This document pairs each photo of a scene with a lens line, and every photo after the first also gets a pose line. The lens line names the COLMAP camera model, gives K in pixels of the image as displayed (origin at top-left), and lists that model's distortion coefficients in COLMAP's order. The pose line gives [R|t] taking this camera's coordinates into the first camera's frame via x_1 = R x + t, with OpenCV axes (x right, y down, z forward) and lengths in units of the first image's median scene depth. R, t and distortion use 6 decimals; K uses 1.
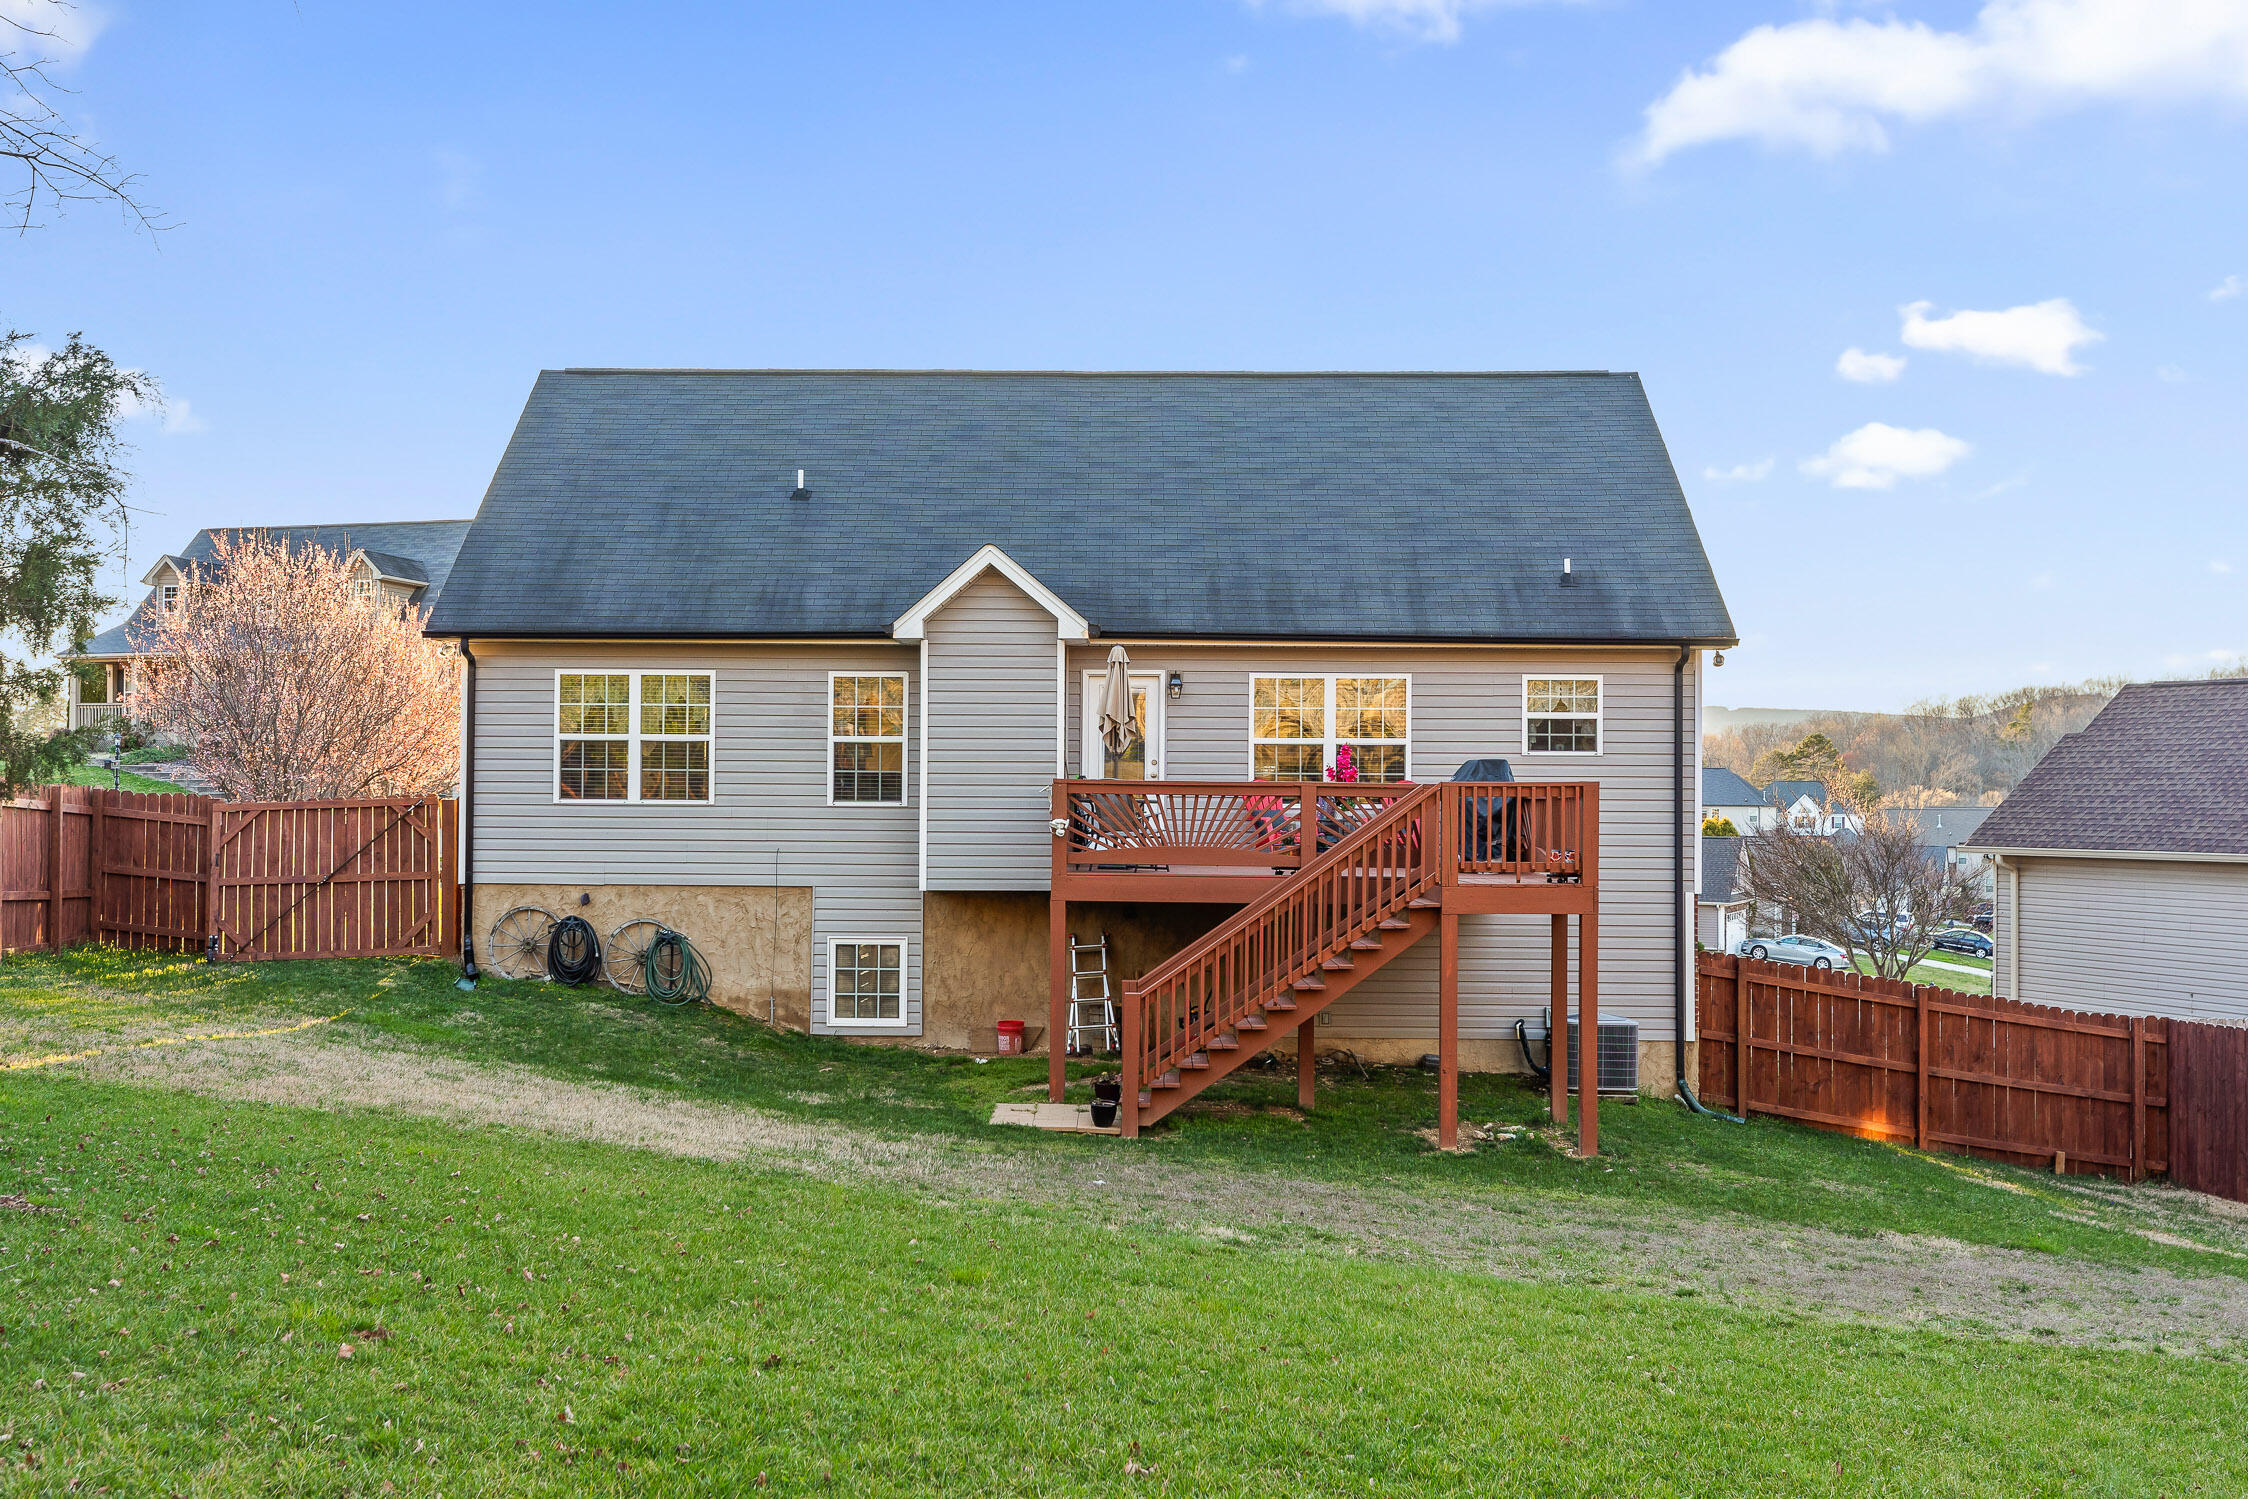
lens RADIAL K [[2103.3, 0, 1124.0], [0, 2103.3, 698.7], [0, 0, 1]] dist [-0.010312, -0.006956]
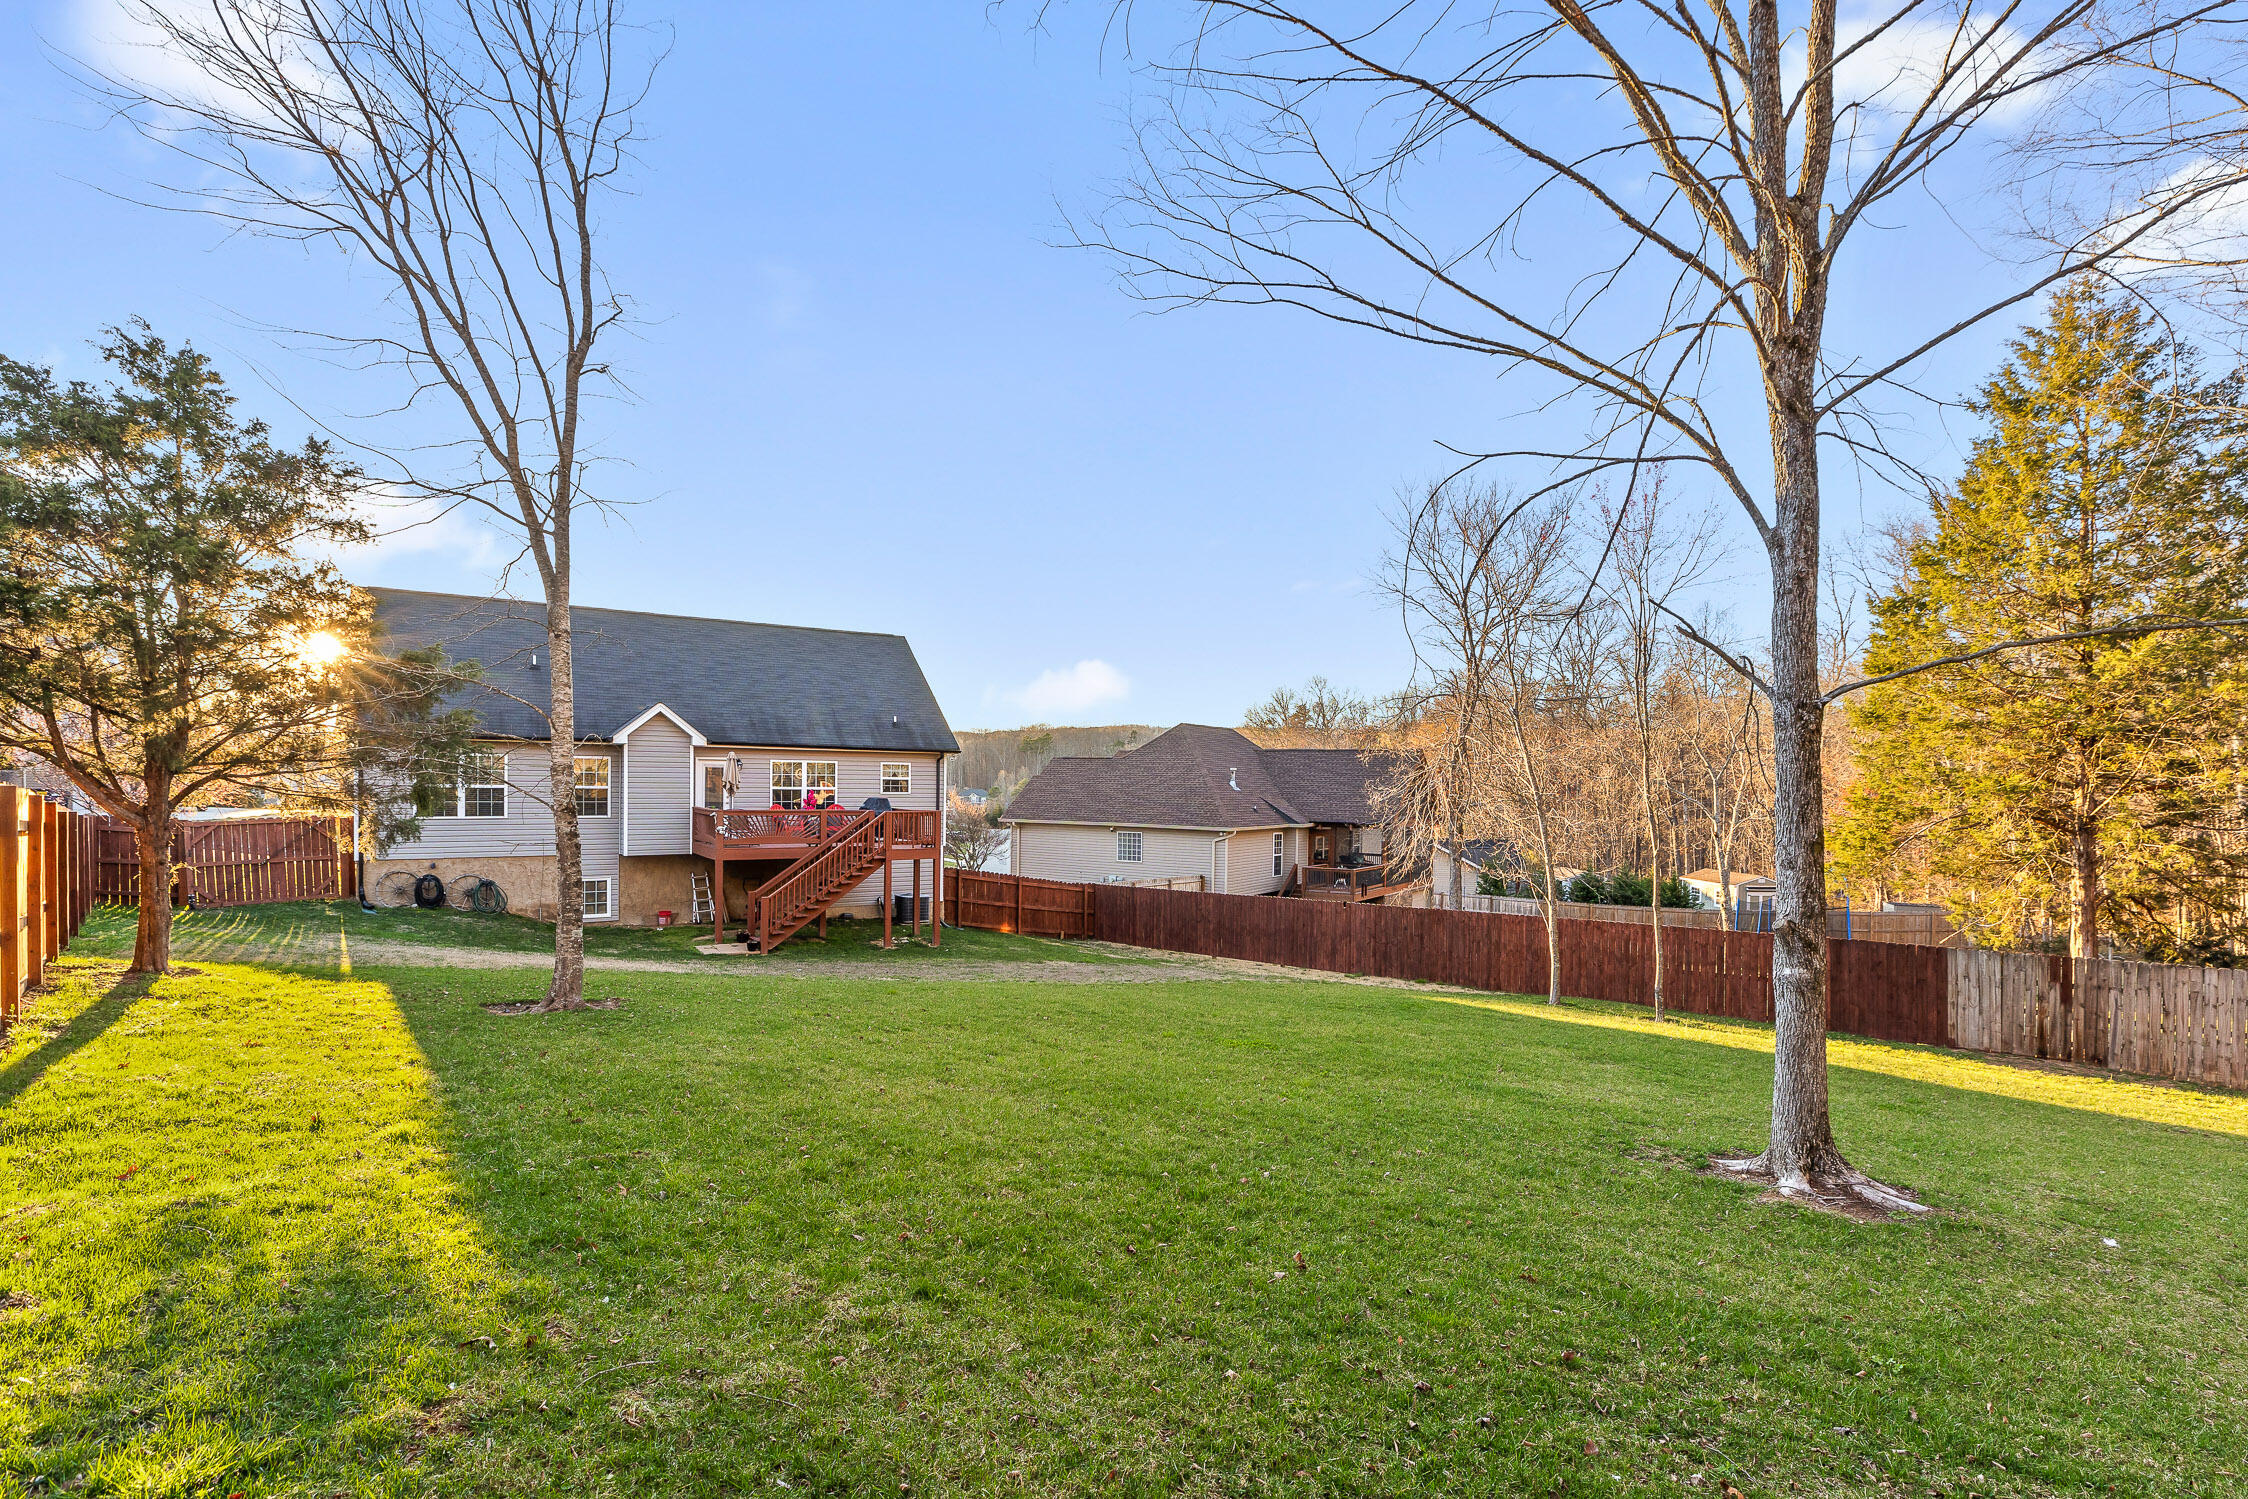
lens RADIAL K [[1006.5, 0, 1130.9], [0, 1006.5, 749.8], [0, 0, 1]] dist [0.002542, -0.000935]
pose [[0.824805, 0.021624, 0.565004, -0.253907], [-0.033735, 0.999370, 0.011000, -0.050825], [-0.564411, -0.028133, 0.825015, -0.184695]]
